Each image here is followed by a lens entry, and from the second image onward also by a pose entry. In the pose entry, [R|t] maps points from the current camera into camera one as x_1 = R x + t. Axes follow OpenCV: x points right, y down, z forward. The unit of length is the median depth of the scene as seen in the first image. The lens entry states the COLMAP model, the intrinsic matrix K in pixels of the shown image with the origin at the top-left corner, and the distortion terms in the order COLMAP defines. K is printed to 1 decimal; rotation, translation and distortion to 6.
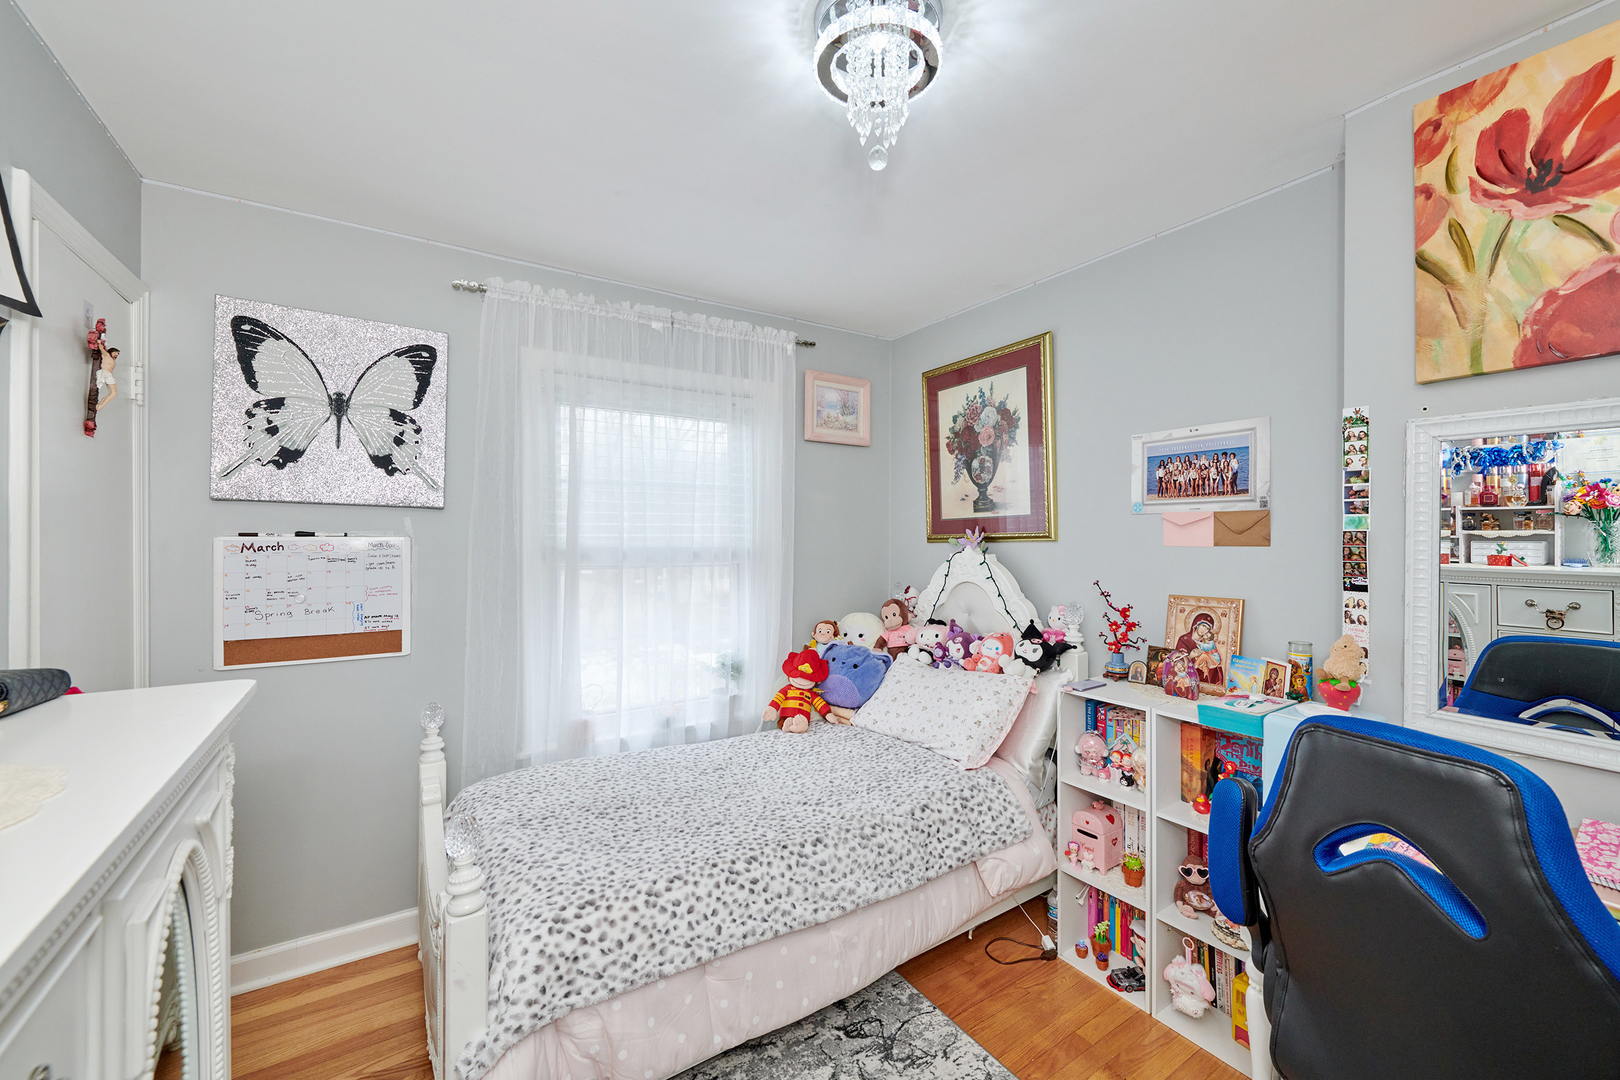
lens RADIAL K [[649.3, 0, 811.4], [0, 649.3, 560.7], [0, 0, 1]] dist [-0.000139, -0.000032]
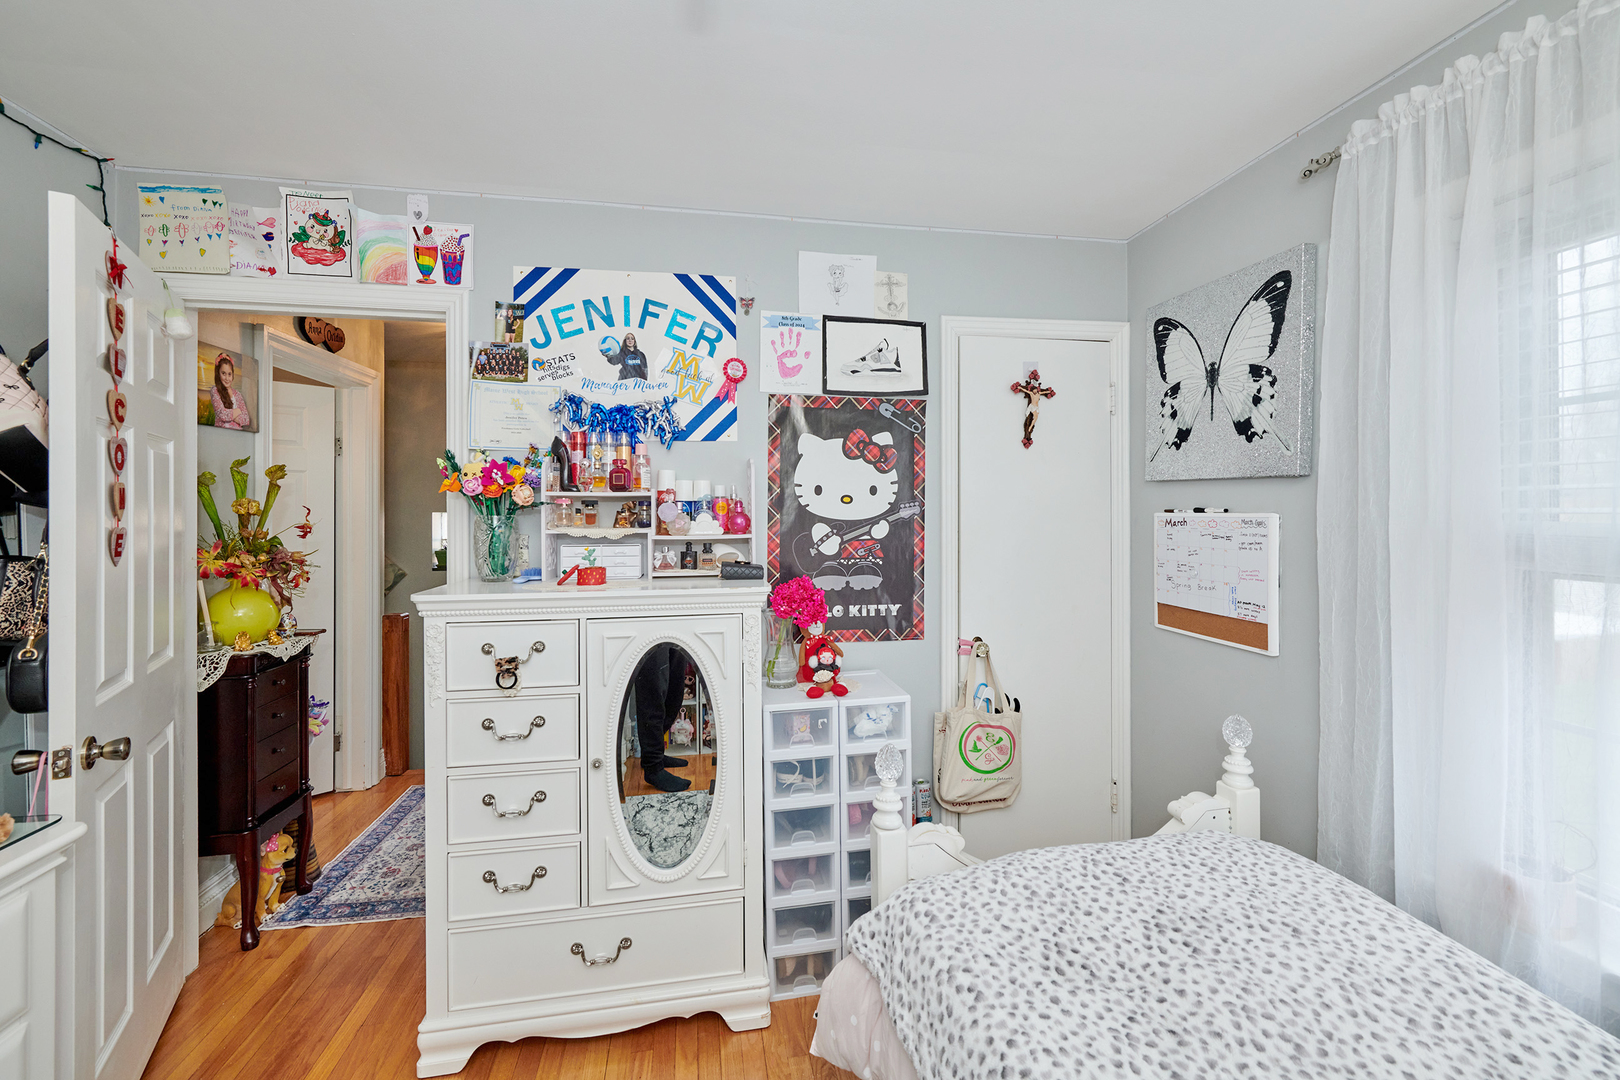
lens RADIAL K [[649.6, 0, 812.4], [0, 649.6, 527.1], [0, 0, 1]] dist [0.001256, 0.000135]
pose [[-0.386506, 0.020163, -0.922066, 0.381102], [-0.034418, 0.998749, 0.036267, -0.030084], [0.921644, 0.045753, -0.385329, 0.817552]]
